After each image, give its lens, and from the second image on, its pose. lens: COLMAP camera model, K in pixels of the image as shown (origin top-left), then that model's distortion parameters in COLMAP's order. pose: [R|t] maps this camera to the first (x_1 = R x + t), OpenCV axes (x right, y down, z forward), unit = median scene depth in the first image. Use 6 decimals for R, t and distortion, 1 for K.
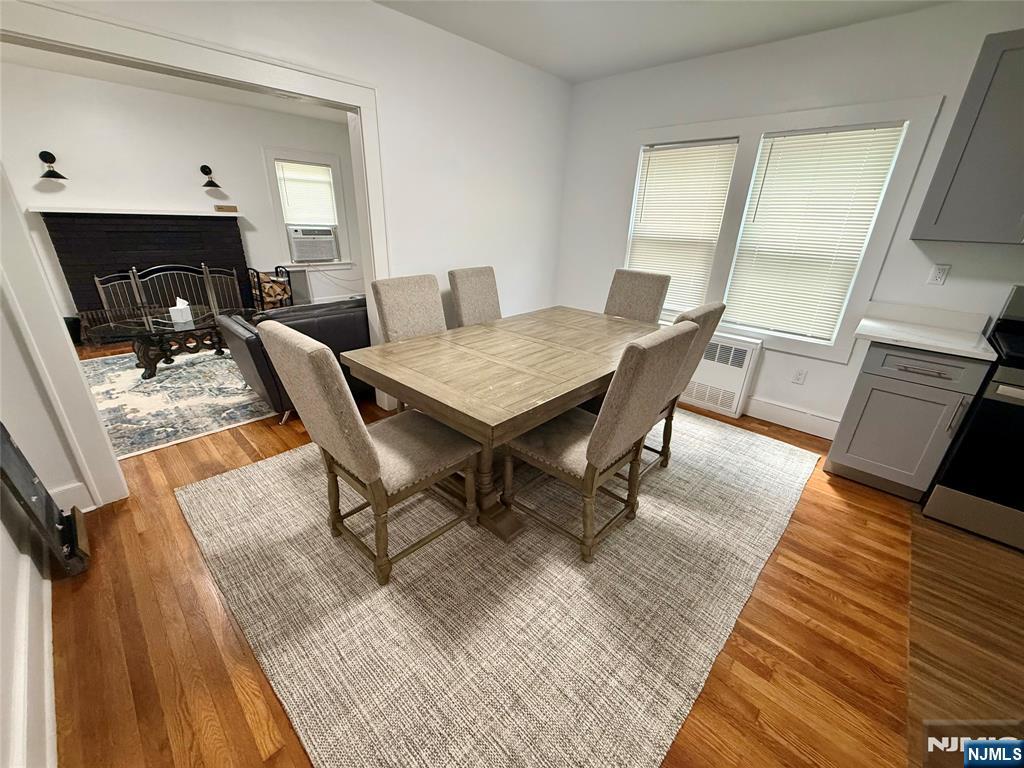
lens RADIAL K [[407.0, 0, 510.6], [0, 407.0, 384.3], [0, 0, 1]] dist [-0.002403, -0.000078]
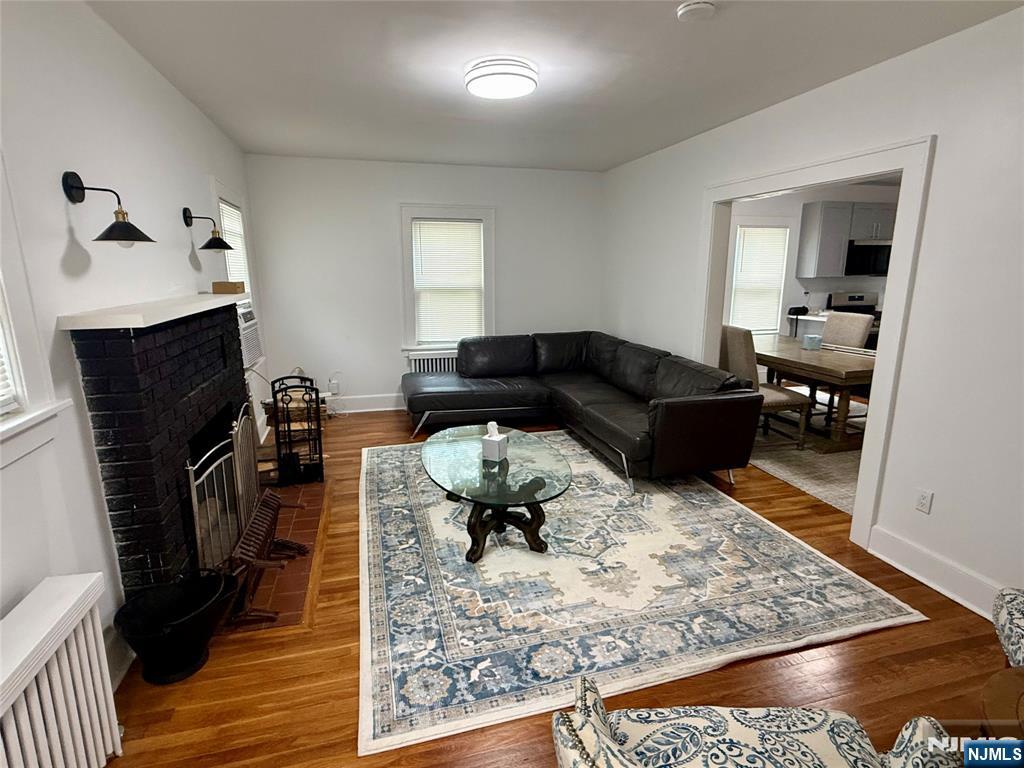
lens RADIAL K [[539.2, 0, 510.8], [0, 539.2, 379.9], [0, 0, 1]] dist [0.000144, 0.000313]
pose [[0.514819, -0.211445, 0.830814, -1.571088], [0.343098, 0.938930, 0.026357, -0.302607], [-0.785649, 0.271482, 0.555925, 0.515387]]
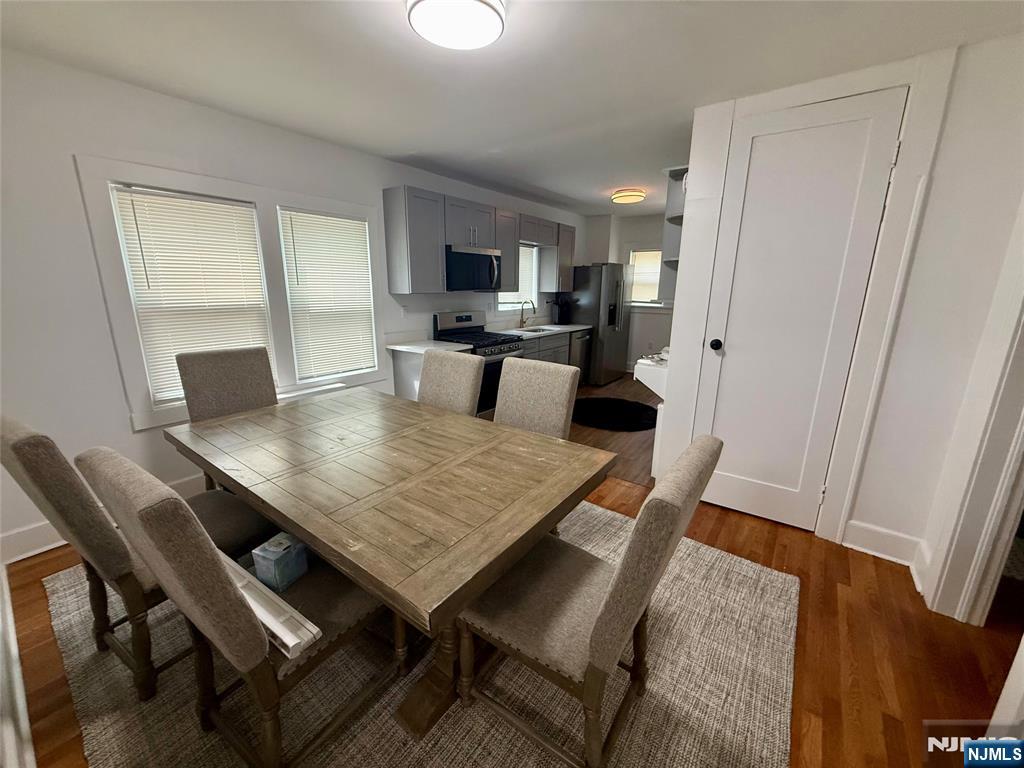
lens RADIAL K [[407.0, 0, 510.6], [0, 407.0, 384.3], [0, 0, 1]] dist [-0.002403, -0.000078]
pose [[-0.113087, -0.270121, 0.956162, -0.460240], [0.362669, 0.884715, 0.292830, -0.230635], [-0.925031, 0.379886, -0.002085, 0.485243]]
